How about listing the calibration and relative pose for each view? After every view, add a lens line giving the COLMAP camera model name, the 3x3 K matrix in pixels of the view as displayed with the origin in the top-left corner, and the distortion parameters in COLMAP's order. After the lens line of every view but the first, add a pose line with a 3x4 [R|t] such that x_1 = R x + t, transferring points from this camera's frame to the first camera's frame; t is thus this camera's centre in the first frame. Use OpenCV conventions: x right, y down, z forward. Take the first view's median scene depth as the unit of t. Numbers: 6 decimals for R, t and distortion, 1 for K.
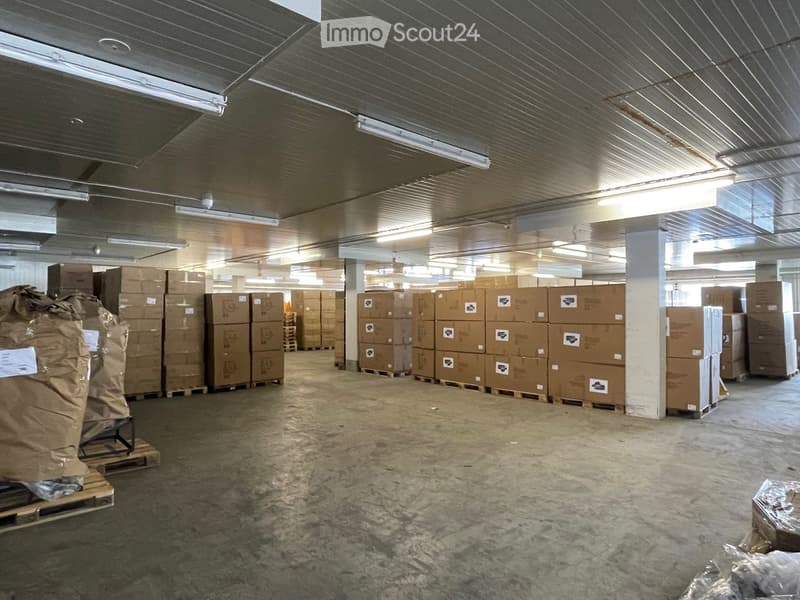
lens RADIAL K [[483.0, 0, 400.2], [0, 483.0, 301.7], [0, 0, 1]] dist [-0.001223, -0.000432]
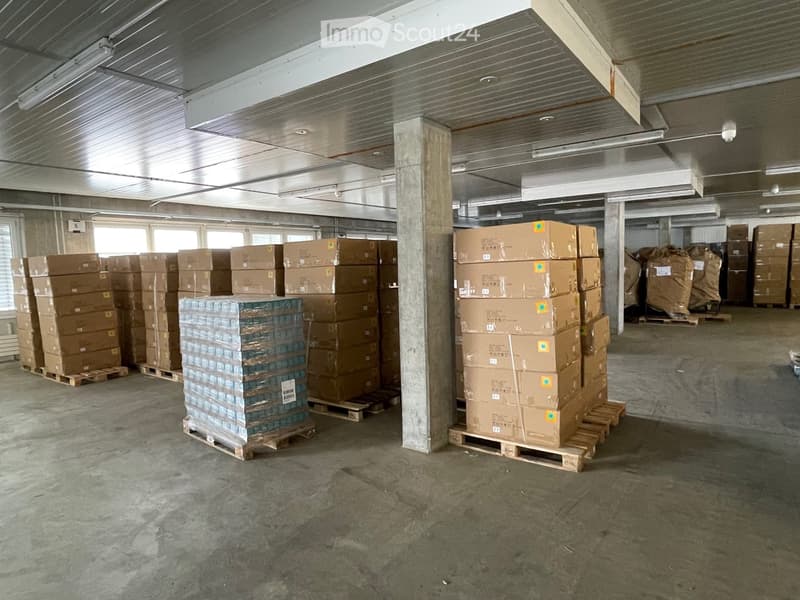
lens RADIAL K [[483.0, 0, 400.0], [0, 483.0, 299.1], [0, 0, 1]] dist [-0.001223, -0.000432]
pose [[0.203351, 0.072274, -0.976435, 1.690234], [0.040758, 0.995783, 0.082194, -0.013818], [0.978257, -0.056512, 0.199548, -1.136627]]
